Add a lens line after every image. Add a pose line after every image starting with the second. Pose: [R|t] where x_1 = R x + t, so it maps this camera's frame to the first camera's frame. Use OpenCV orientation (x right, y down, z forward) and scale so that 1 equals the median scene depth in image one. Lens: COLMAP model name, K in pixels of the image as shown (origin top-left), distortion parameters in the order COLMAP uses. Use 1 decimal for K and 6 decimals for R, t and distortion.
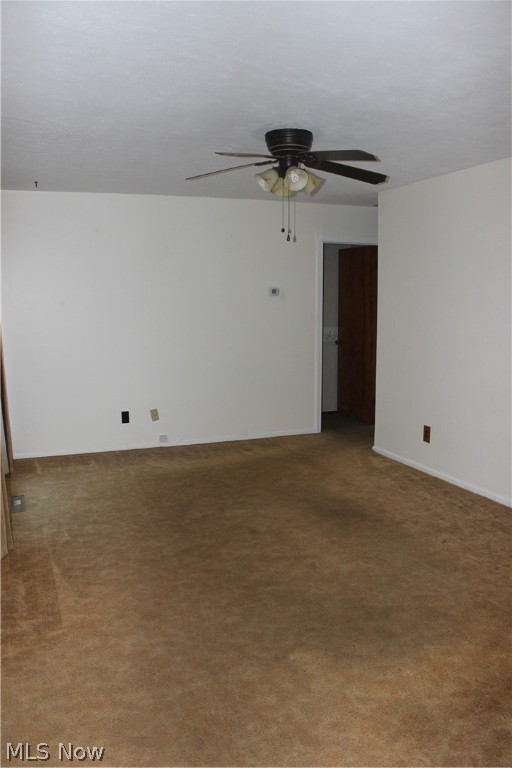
lens RADIAL K [[643.9, 0, 256.0], [0, 643.9, 384.0], [0, 0, 1]] dist [-0.155400, 0.135690]
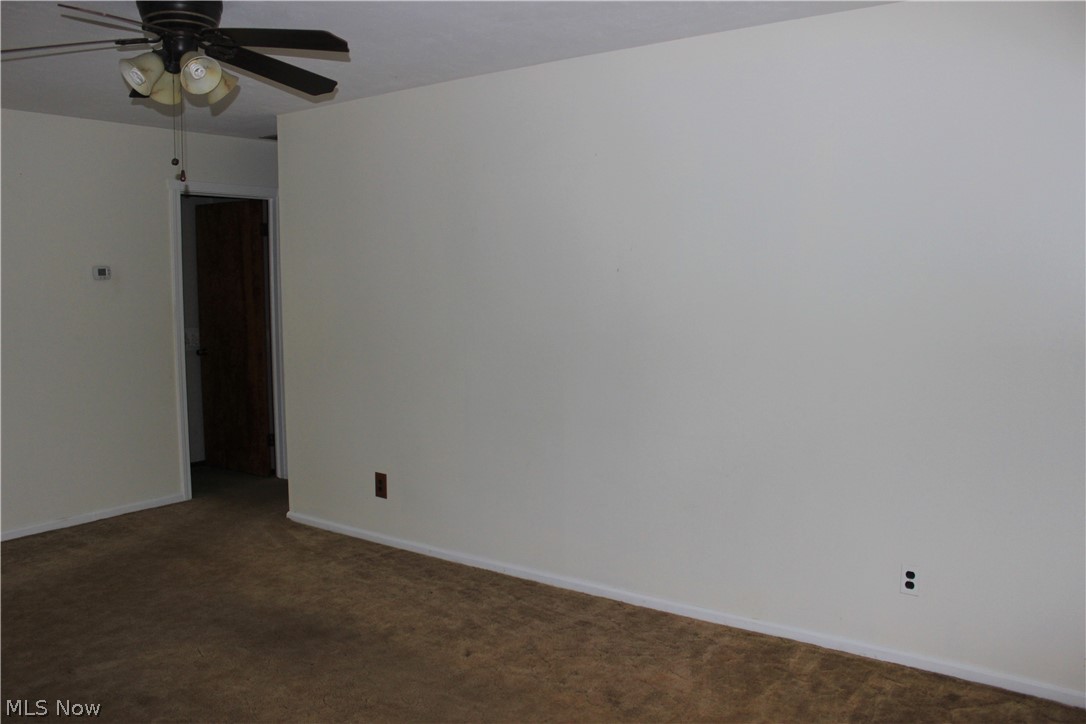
lens RADIAL K [[910.5, 0, 543.0], [0, 910.5, 362.0], [0, 0, 1]] dist [-0.155400, 0.135690]
pose [[0.849266, -0.052810, 0.525318, -0.084843], [0.076433, 0.996801, -0.023360, -0.015915], [-0.522404, 0.059991, 0.850585, 0.137743]]
